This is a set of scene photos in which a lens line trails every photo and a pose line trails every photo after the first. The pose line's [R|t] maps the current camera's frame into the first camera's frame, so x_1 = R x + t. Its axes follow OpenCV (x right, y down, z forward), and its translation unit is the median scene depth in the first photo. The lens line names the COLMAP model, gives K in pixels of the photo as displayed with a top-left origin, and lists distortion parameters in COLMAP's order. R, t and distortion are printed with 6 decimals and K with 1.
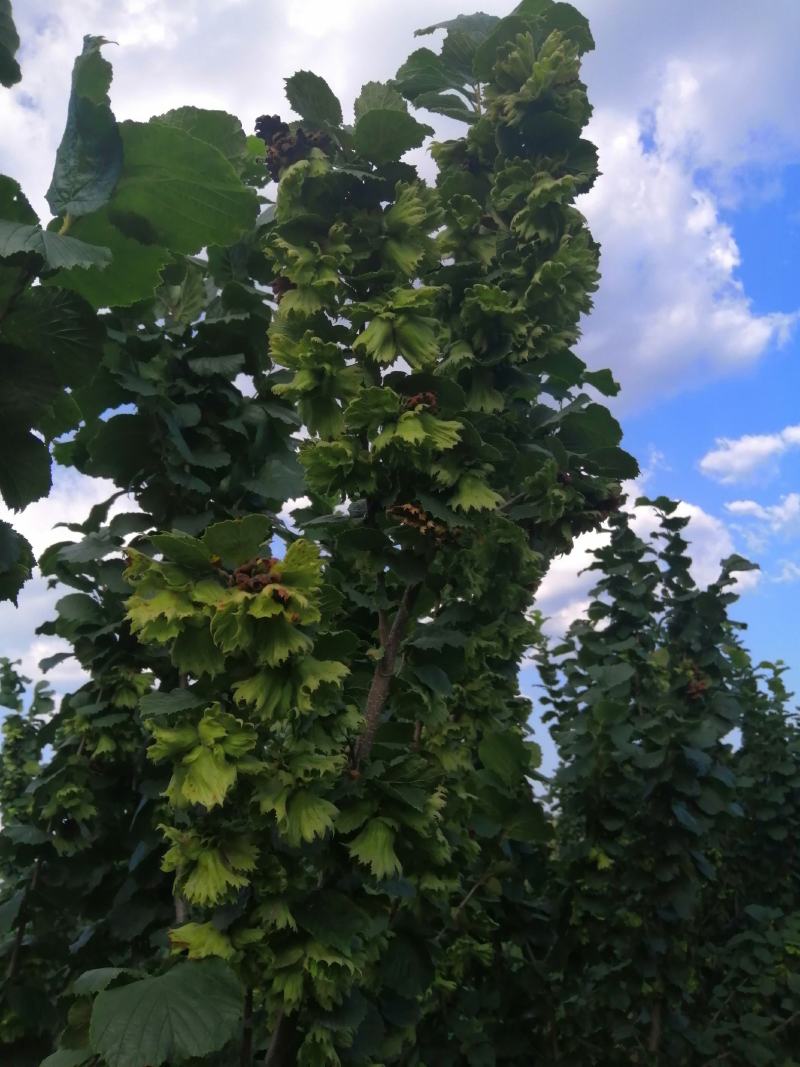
lens RADIAL K [[856.2, 0, 395.0], [0, 856.2, 523.3], [0, 0, 1]] dist [0.054008, -0.091548]
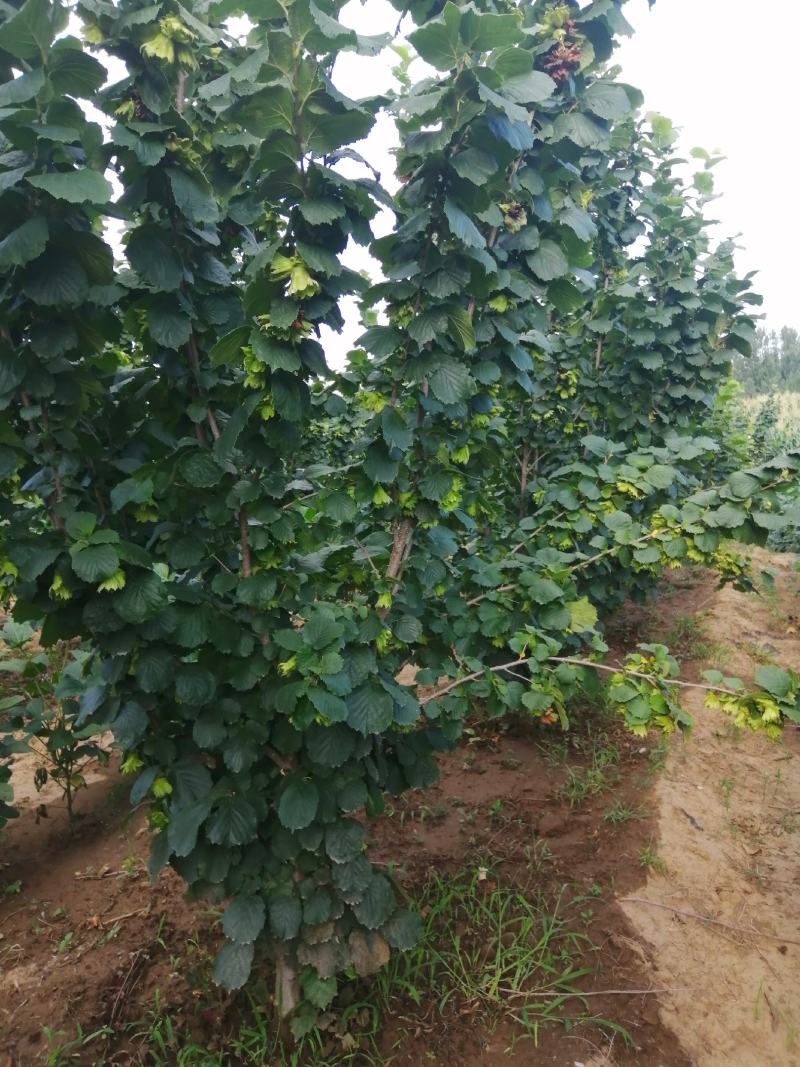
lens RADIAL K [[856.2, 0, 408.4], [0, 856.2, 537.0], [0, 0, 1]] dist [0.054008, -0.091548]
pose [[0.990704, 0.079776, 0.110191, 0.715622], [-0.123619, 0.866052, 0.484430, 0.693668], [-0.056786, -0.493548, 0.867863, 1.162190]]
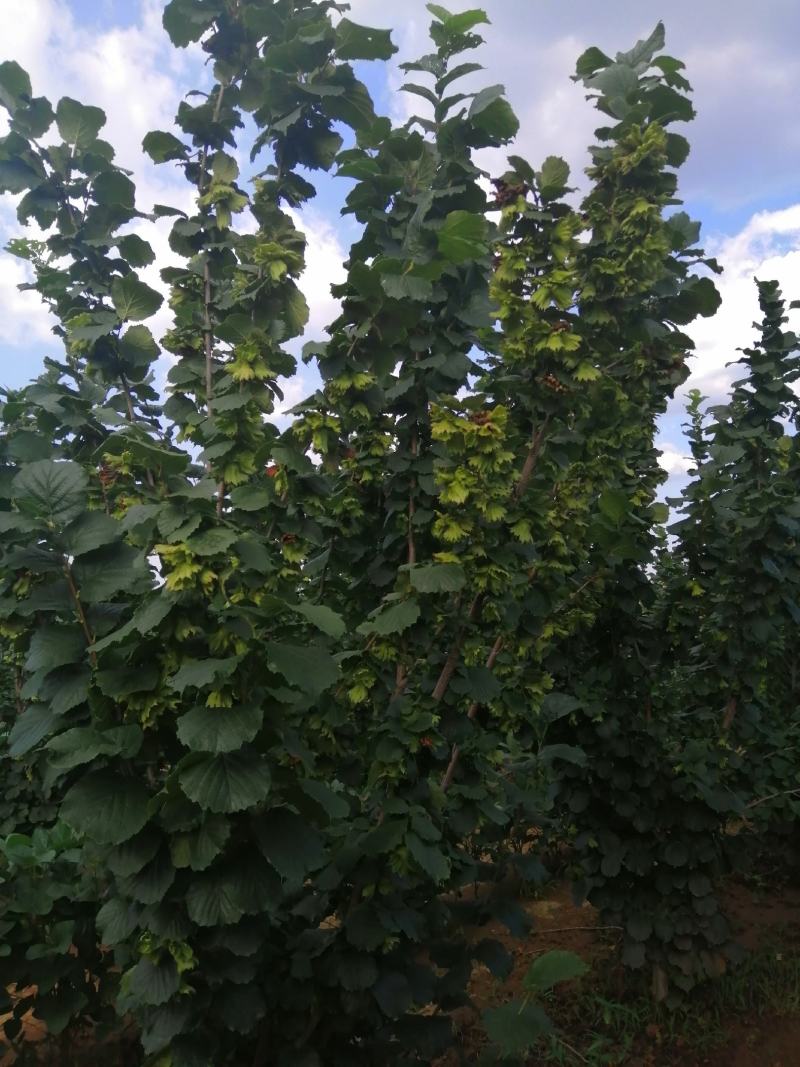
lens RADIAL K [[856.2, 0, 394.7], [0, 856.2, 526.9], [0, 0, 1]] dist [0.054008, -0.091548]
pose [[0.977686, 0.090274, -0.189688, 0.060138], [-0.032424, 0.956986, 0.288316, -0.214832], [0.207556, -0.275731, 0.938559, -0.931821]]
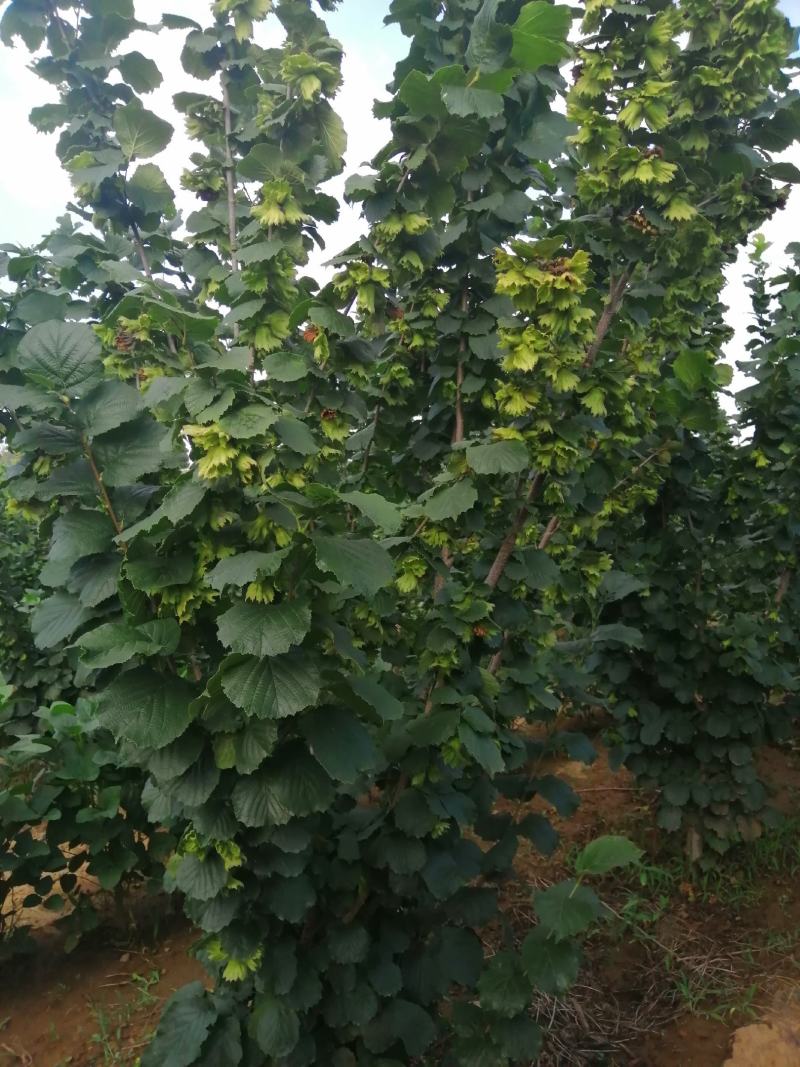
lens RADIAL K [[856.2, 0, 384.3], [0, 856.2, 539.1], [0, 0, 1]] dist [0.054008, -0.091548]
pose [[0.968639, 0.121152, -0.216936, -0.018498], [-0.011368, 0.893767, 0.448387, -0.175927], [0.248213, -0.431859, 0.867115, -0.768217]]
